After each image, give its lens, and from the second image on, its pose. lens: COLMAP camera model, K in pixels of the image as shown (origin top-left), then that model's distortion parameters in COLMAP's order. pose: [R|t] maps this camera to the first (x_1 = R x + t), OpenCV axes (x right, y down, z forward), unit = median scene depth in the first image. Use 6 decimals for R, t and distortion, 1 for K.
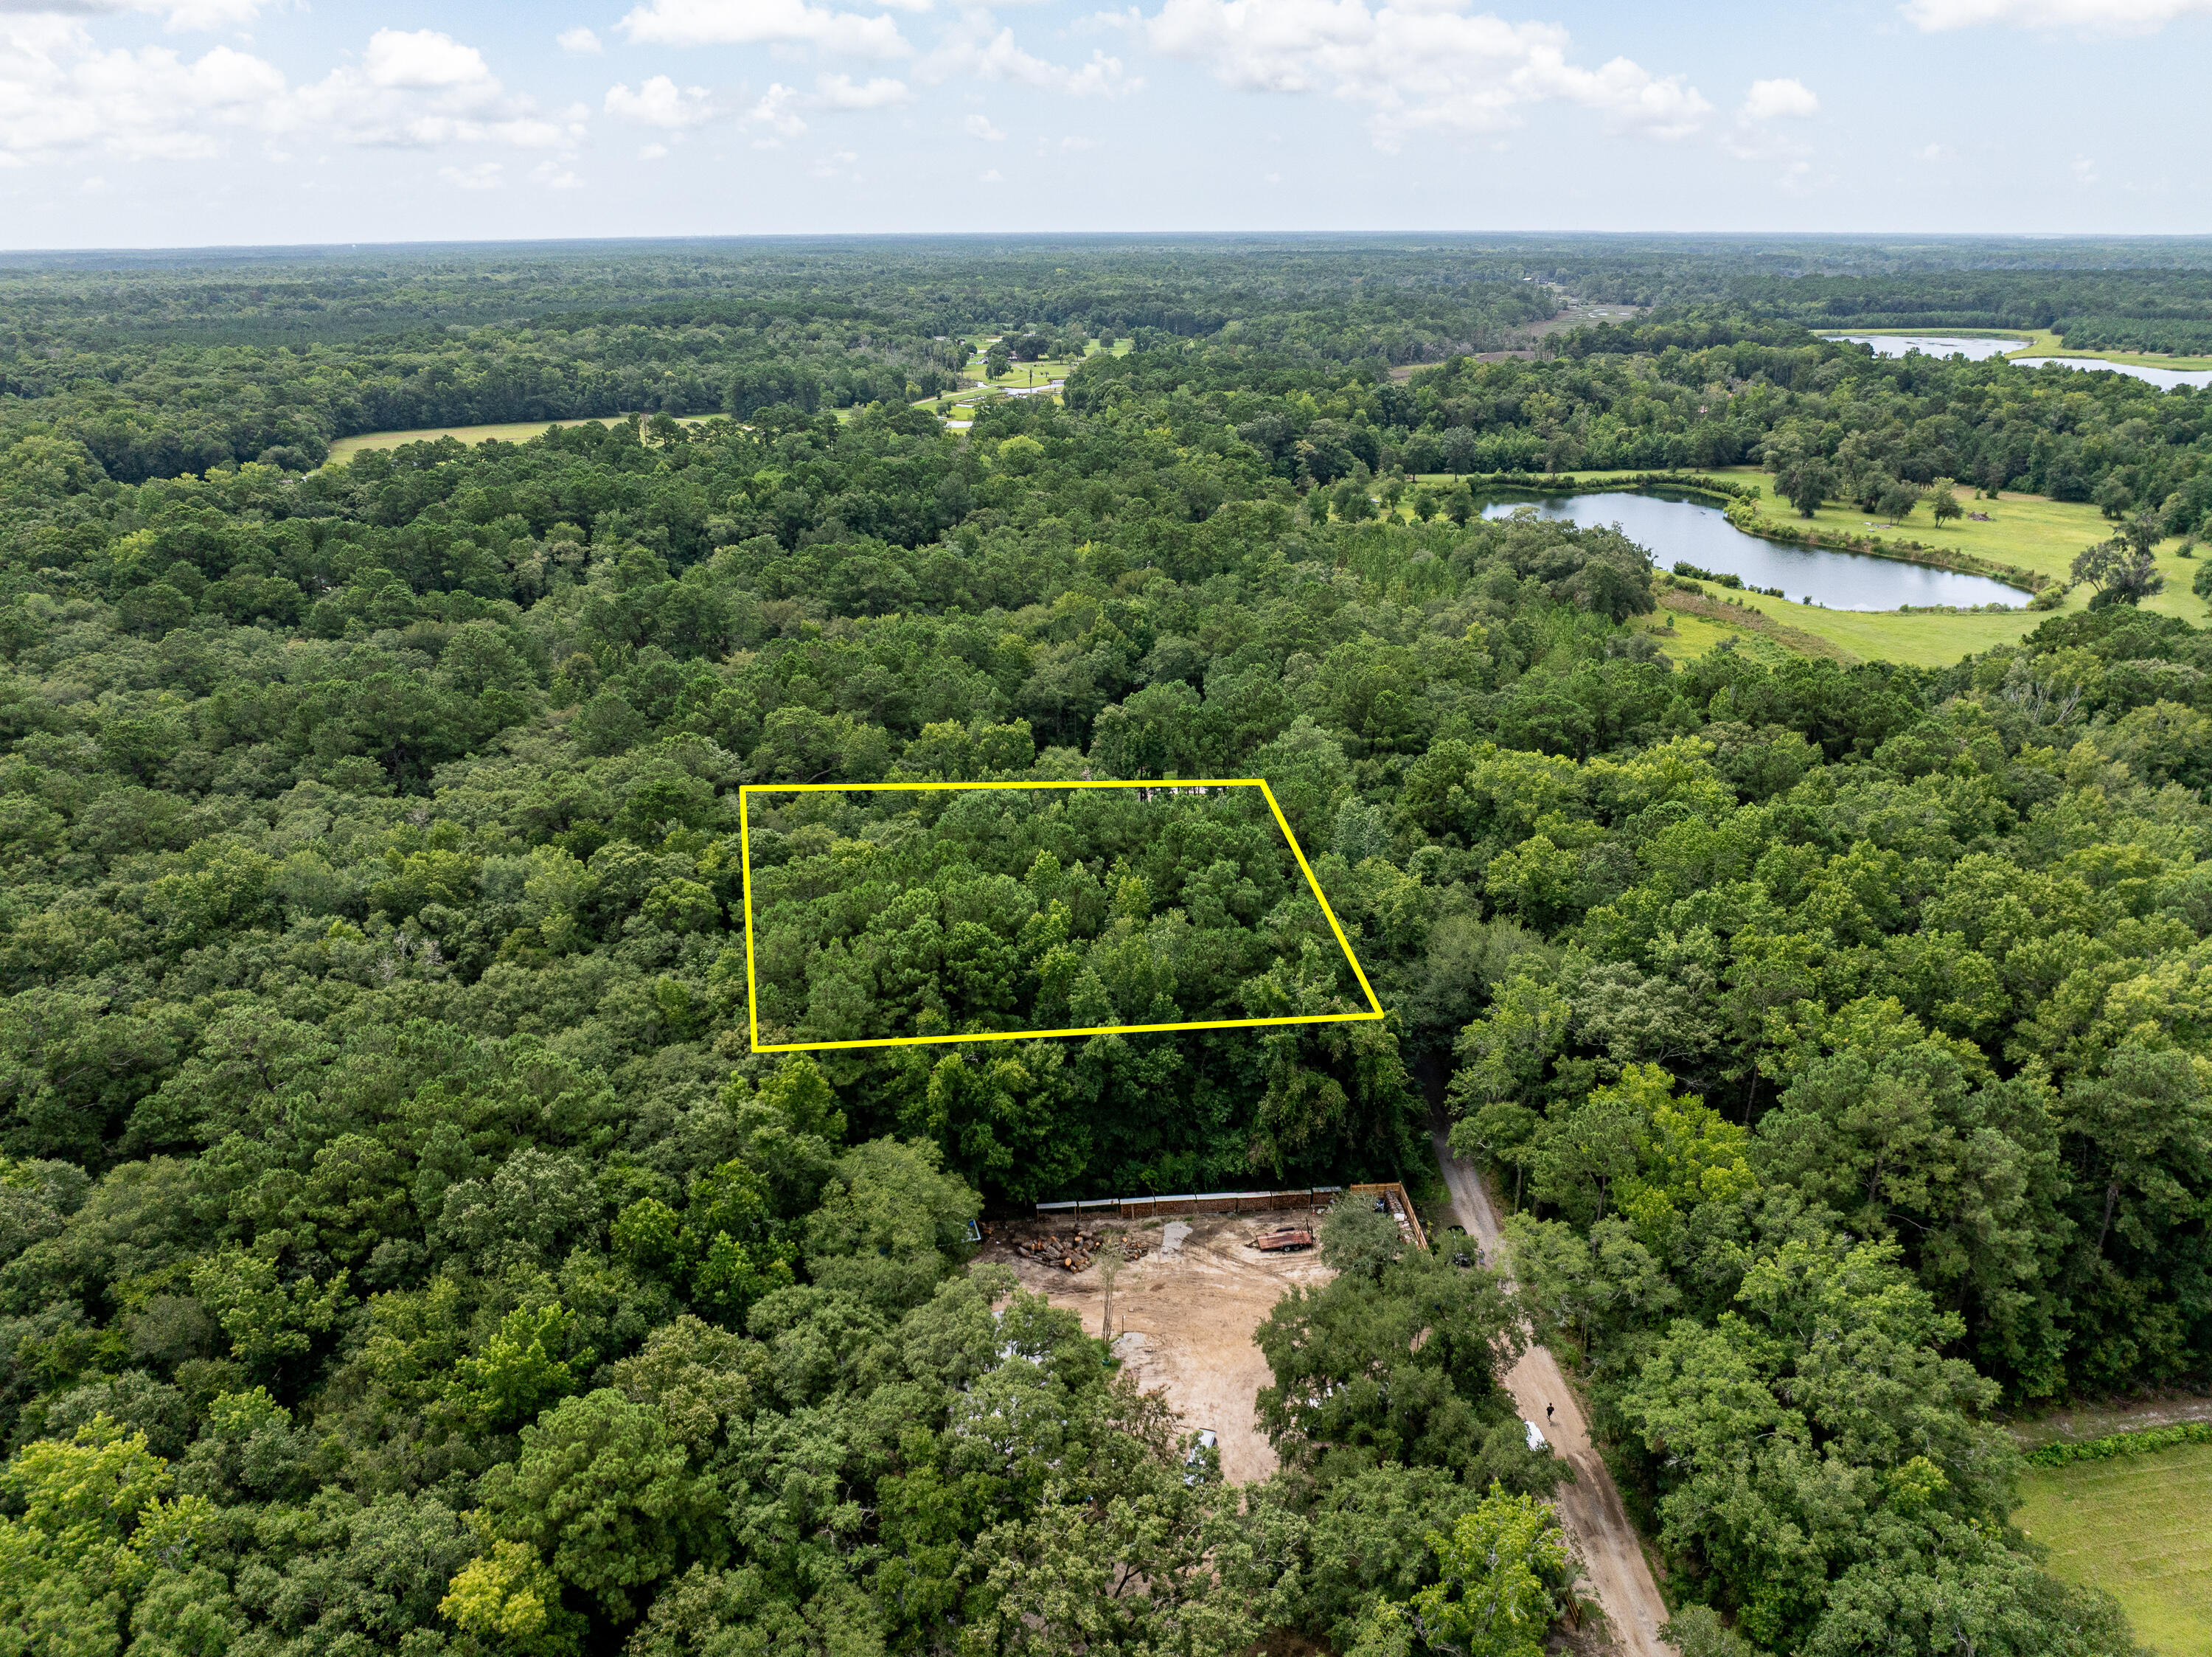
lens RADIAL K [[1555.9, 0, 1110.9], [0, 1555.9, 824.0], [0, 0, 1]] dist [-0.053108, 0.016530]
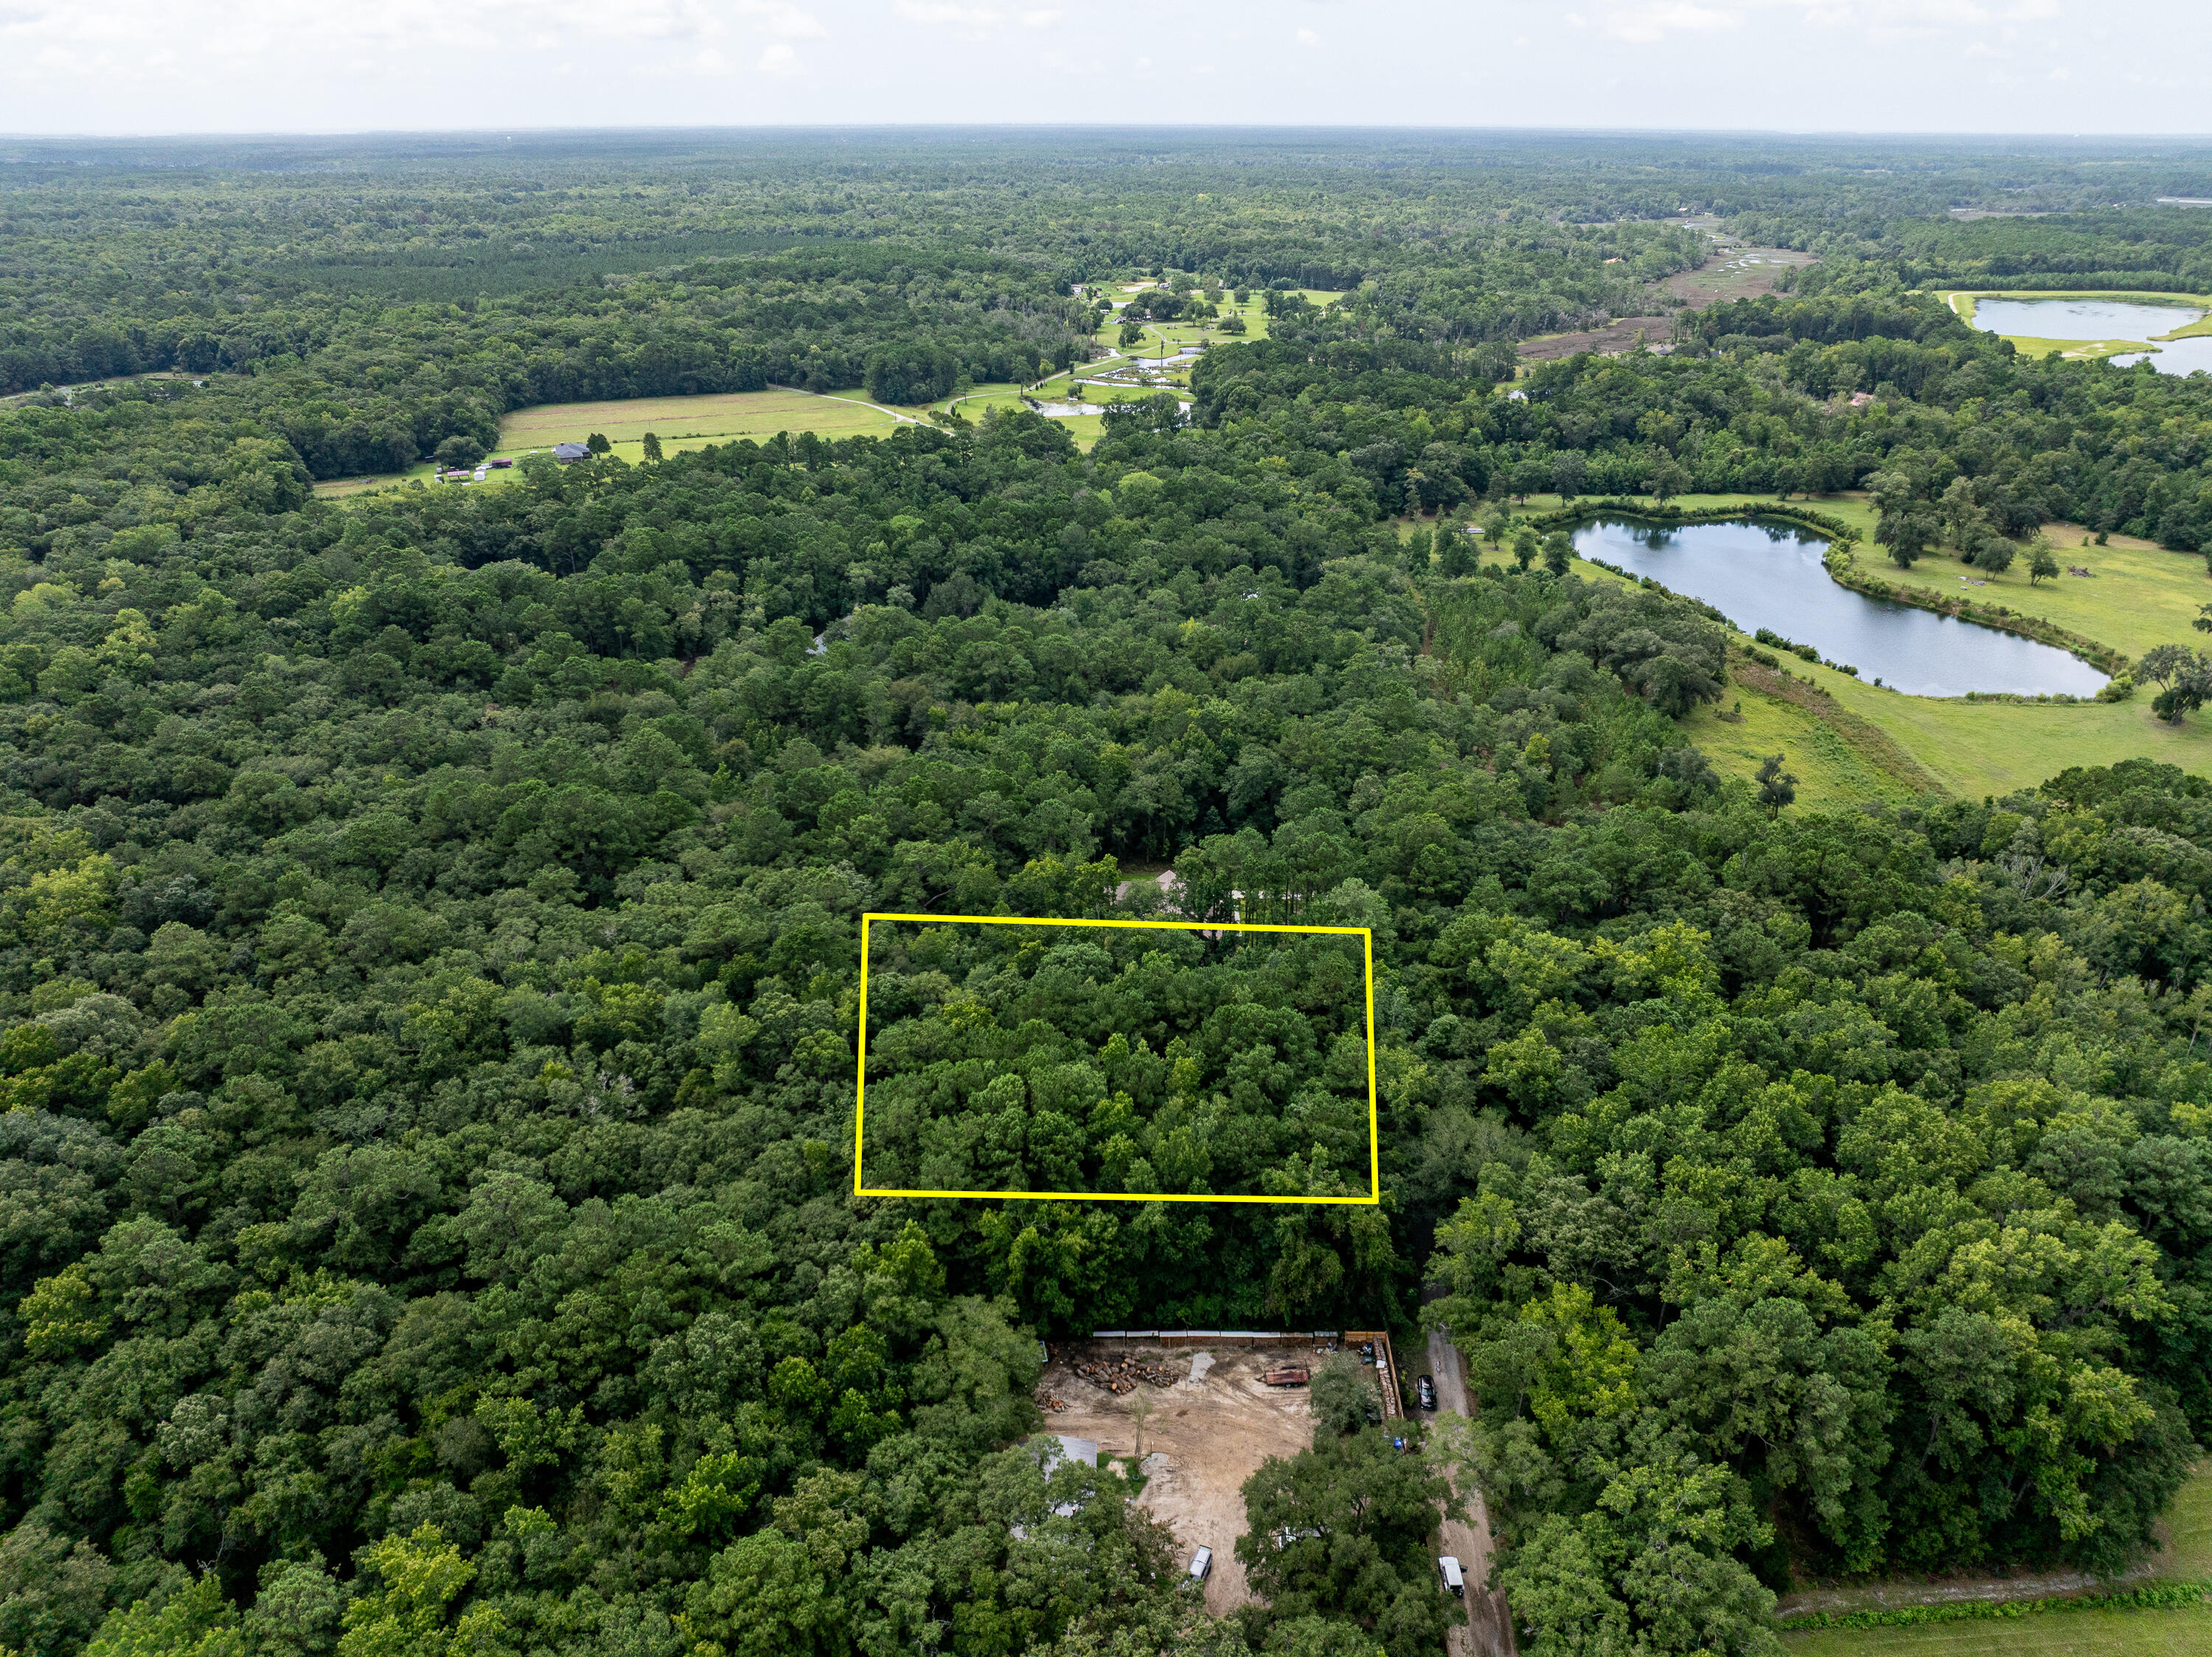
lens RADIAL K [[1555.9, 0, 1110.9], [0, 1555.9, 824.0], [0, 0, 1]] dist [-0.053108, 0.016530]
pose [[0.996006, 0.043564, -0.077934, 0.042885], [-0.038512, 0.997129, 0.065196, -0.231810], [0.080551, -0.061934, 0.994824, -0.212789]]
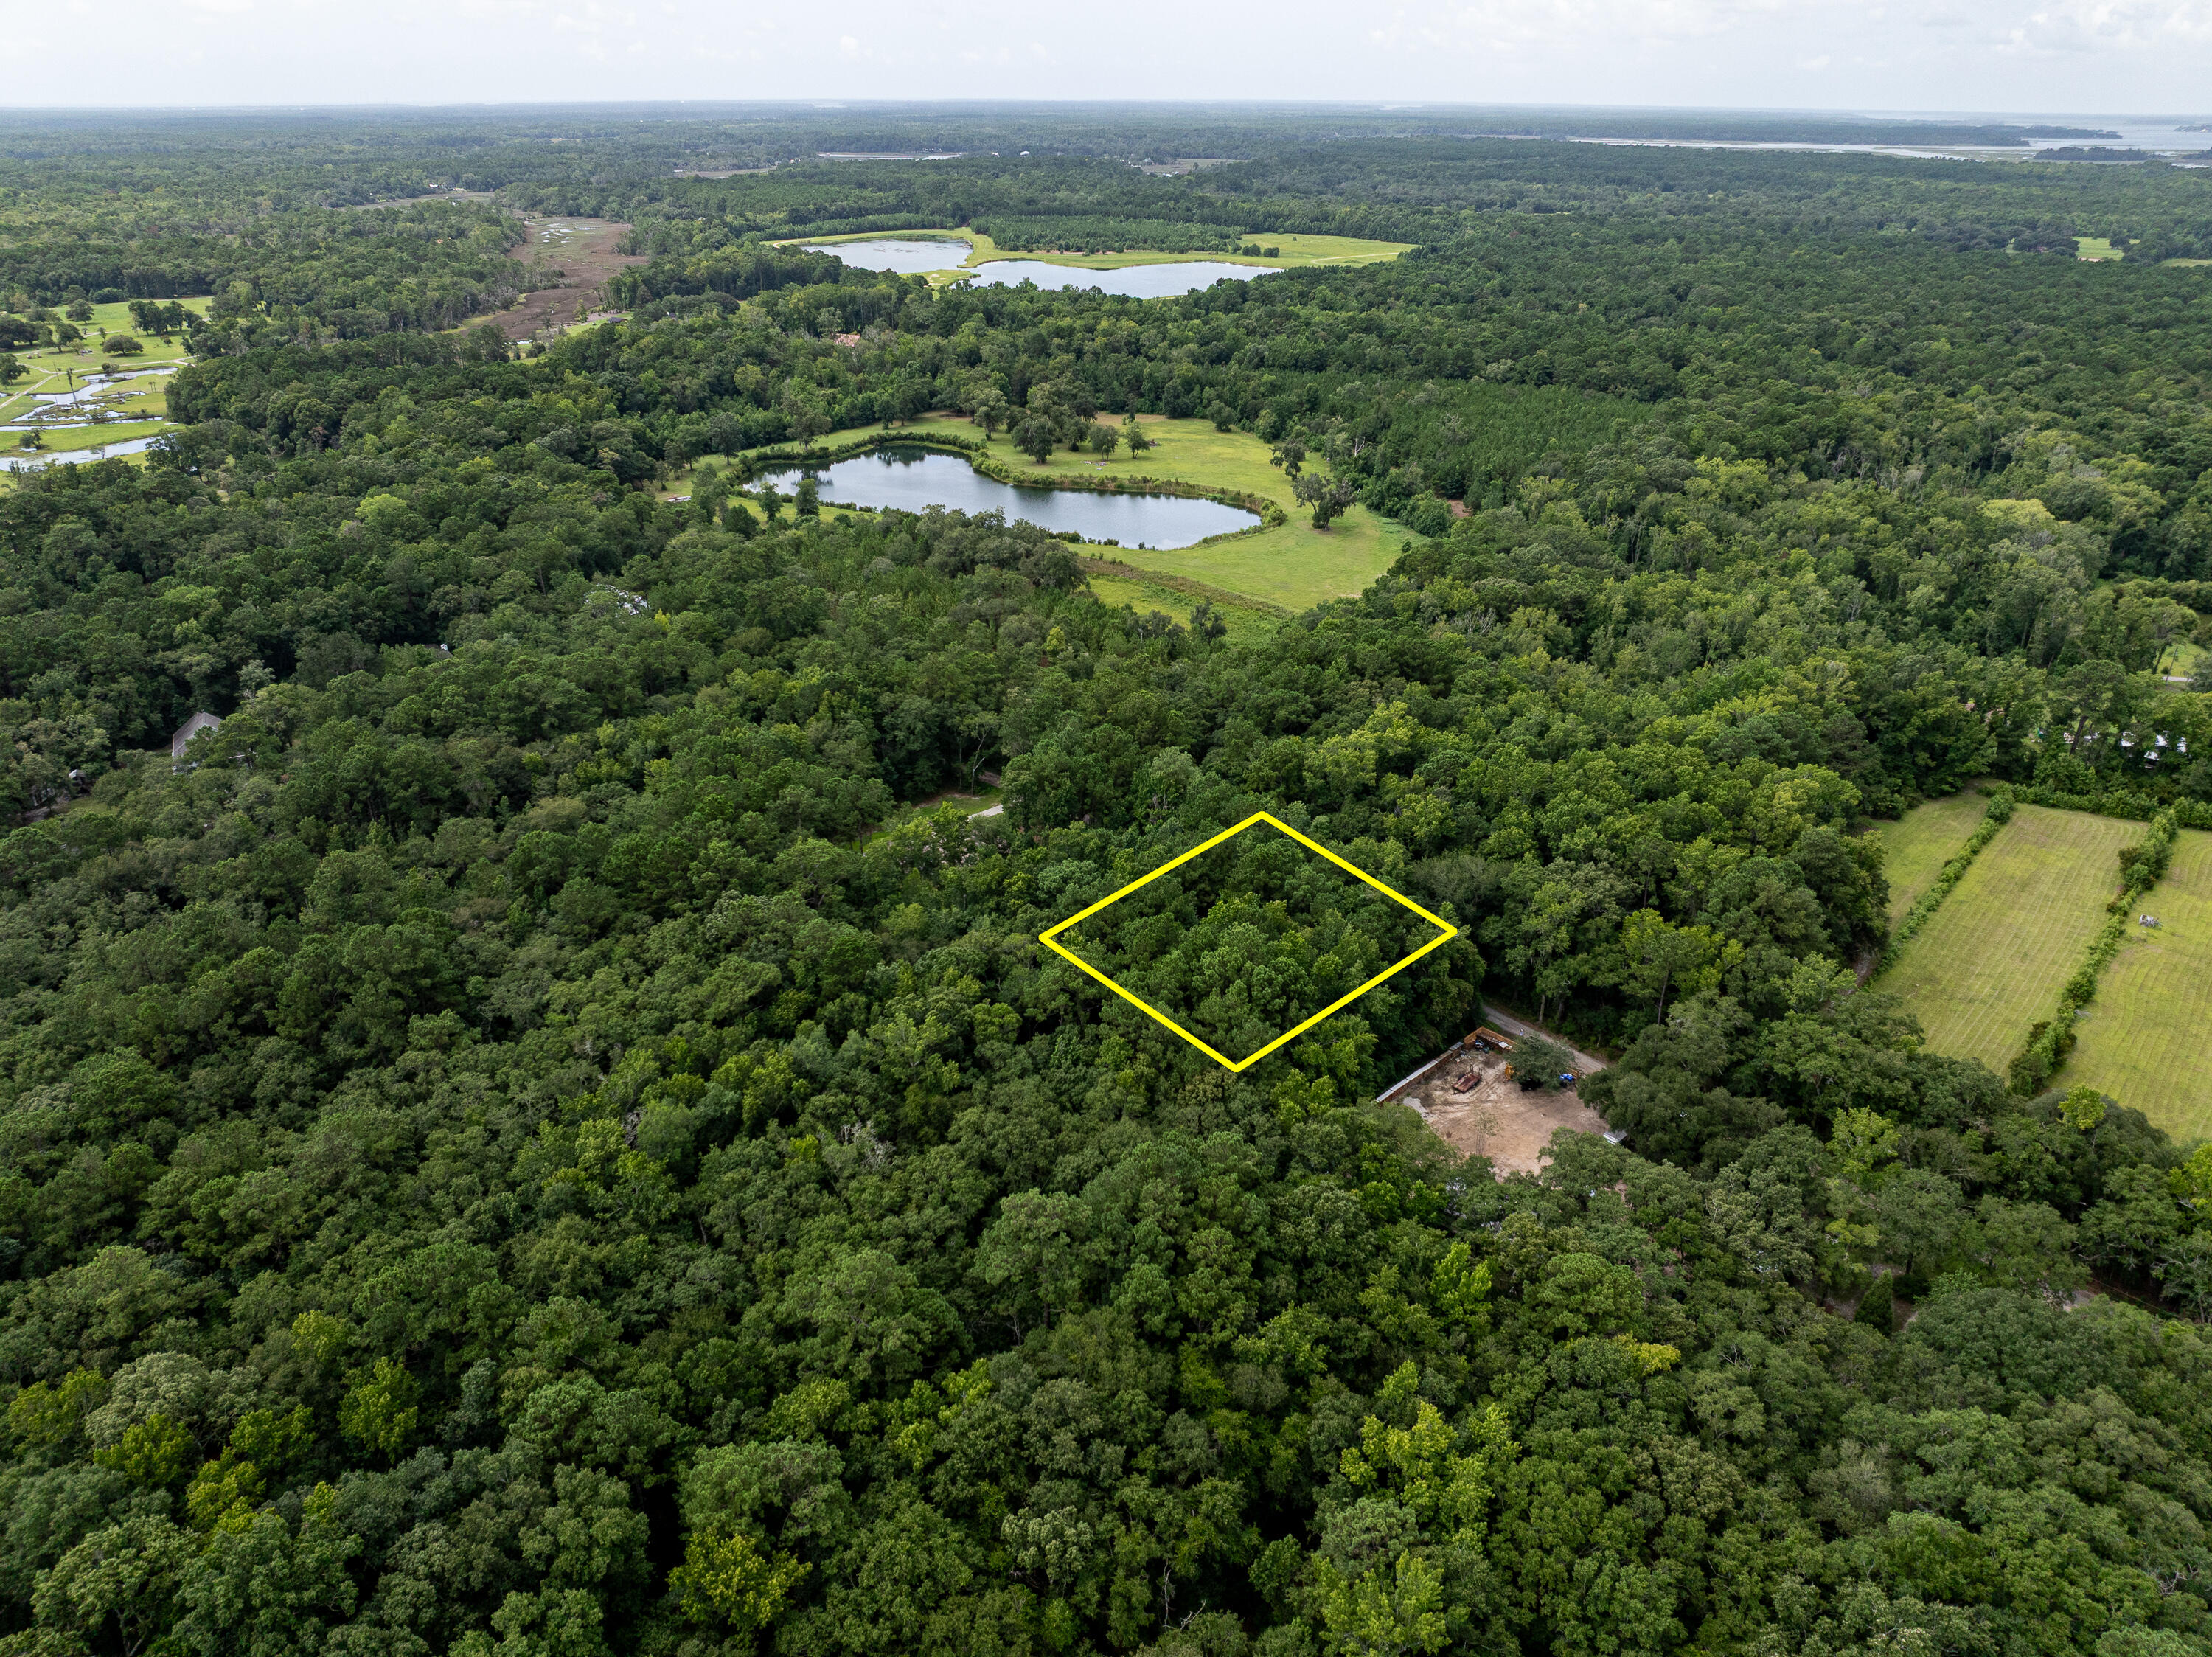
lens RADIAL K [[1555.9, 0, 1110.9], [0, 1555.9, 824.0], [0, 0, 1]] dist [-0.053108, 0.016530]
pose [[0.767033, -0.264021, 0.584768, -0.947317], [0.218935, 0.964411, 0.148254, -0.283498], [-0.603099, 0.014311, 0.797538, -0.066021]]
